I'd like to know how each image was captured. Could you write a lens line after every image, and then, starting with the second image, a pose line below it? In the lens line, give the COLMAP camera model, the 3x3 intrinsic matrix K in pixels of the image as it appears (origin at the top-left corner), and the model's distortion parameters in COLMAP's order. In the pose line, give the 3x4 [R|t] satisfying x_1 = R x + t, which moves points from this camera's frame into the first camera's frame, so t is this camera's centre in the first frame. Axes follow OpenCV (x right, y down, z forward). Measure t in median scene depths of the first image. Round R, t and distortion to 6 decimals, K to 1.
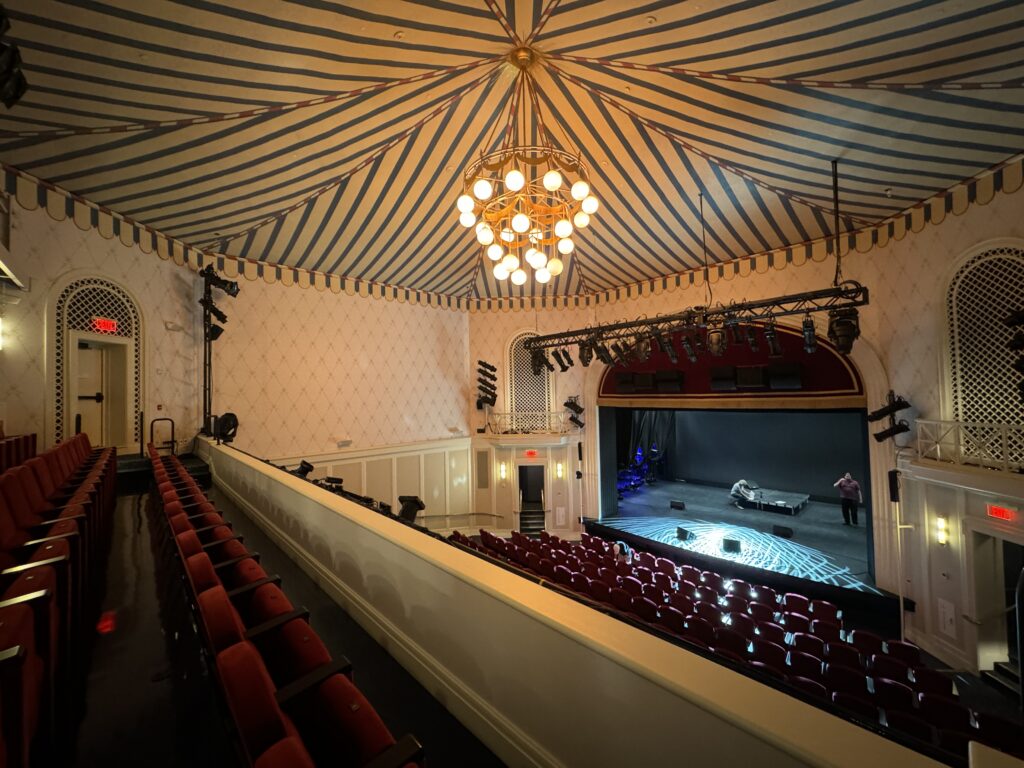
lens RADIAL K [[409.0, 0, 512.0], [0, 409.0, 384.0], [0, 0, 1]] dist [0.000163, -0.000324]
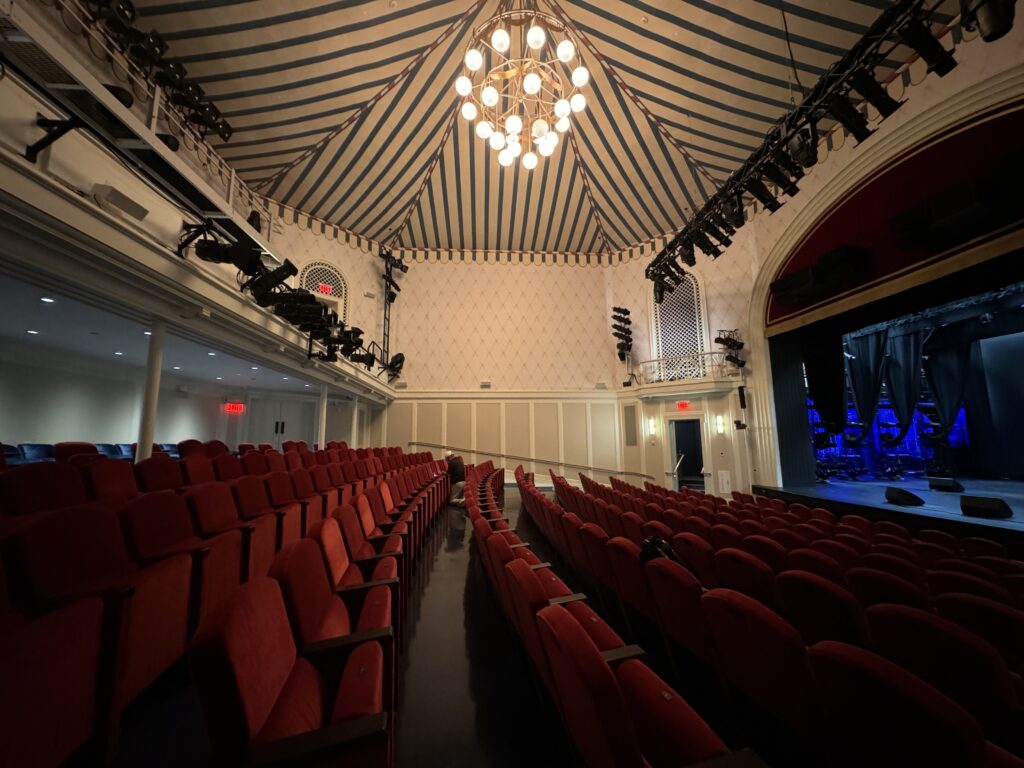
lens RADIAL K [[409.0, 0, 512.0], [0, 409.0, 384.0], [0, 0, 1]] dist [0.000163, -0.000324]
pose [[0.783304, -0.073311, -0.617301, 0.315761], [0.009833, 0.994359, -0.105613, 0.224301], [0.621561, 0.076657, 0.779606, 0.110089]]
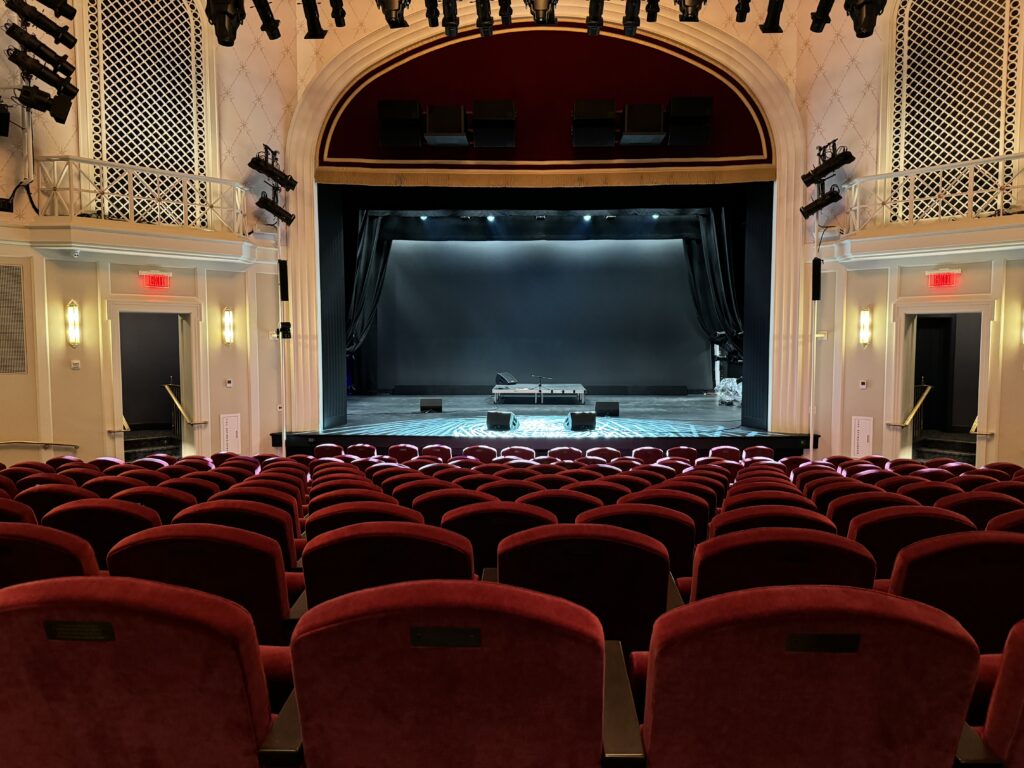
lens RADIAL K [[715.6, 0, 512.0], [0, 715.6, 384.0], [0, 0, 1]] dist [0.002165, -0.004936]
pose [[0.701324, -0.022169, 0.712498, -0.215617], [-0.034734, 0.997266, 0.065219, 0.223349], [-0.711996, -0.070487, 0.698637, 0.290649]]
